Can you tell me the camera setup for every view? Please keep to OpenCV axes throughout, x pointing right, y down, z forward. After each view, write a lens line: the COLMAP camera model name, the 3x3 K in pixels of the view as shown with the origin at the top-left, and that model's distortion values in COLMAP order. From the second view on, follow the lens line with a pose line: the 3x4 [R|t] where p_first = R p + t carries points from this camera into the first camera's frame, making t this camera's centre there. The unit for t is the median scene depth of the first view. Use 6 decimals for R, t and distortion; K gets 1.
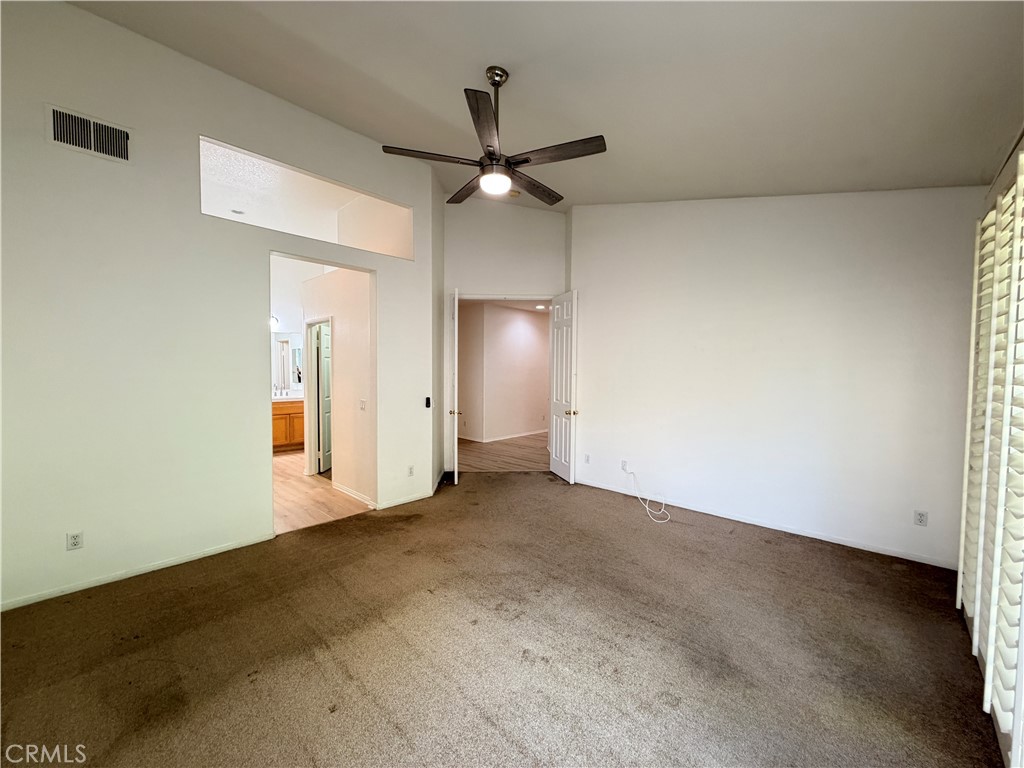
lens RADIAL K [[409.7, 0, 510.2], [0, 409.7, 382.4], [0, 0, 1]] dist [0.001140, -0.000058]
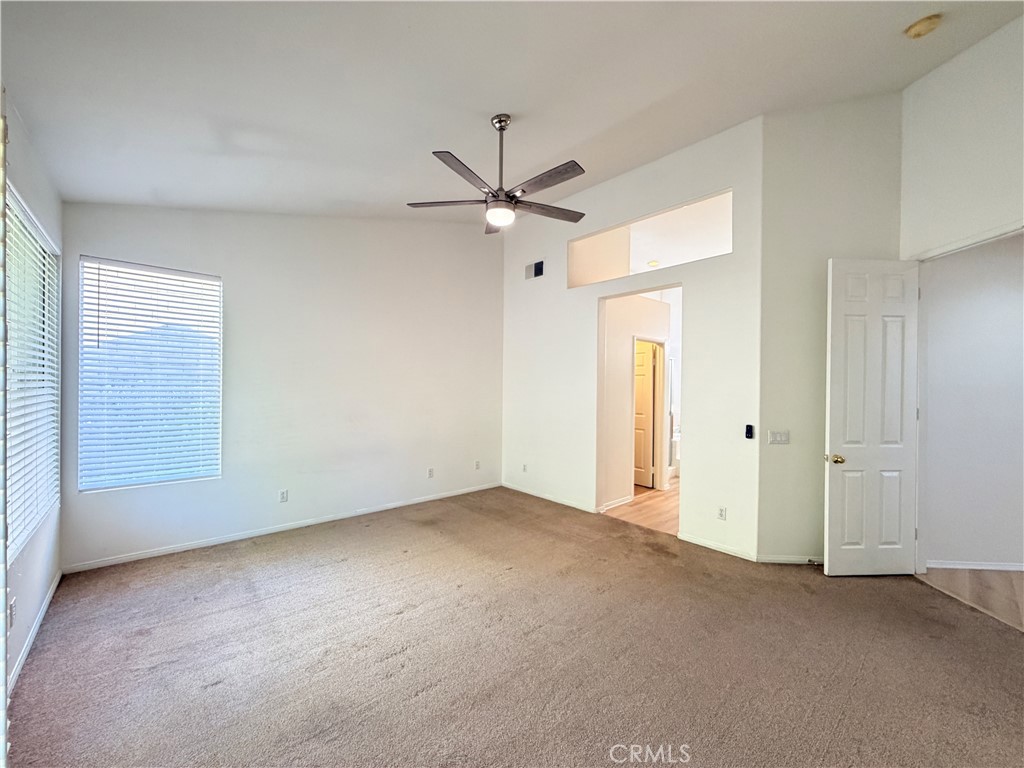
lens RADIAL K [[409.7, 0, 510.0], [0, 409.7, 387.7], [0, 0, 1]] dist [0.001140, -0.000058]
pose [[-0.097226, -0.001580, -0.995261, 0.932834], [-0.047274, 0.998877, 0.003032, -0.019838], [0.994139, 0.047345, -0.097192, 1.018245]]
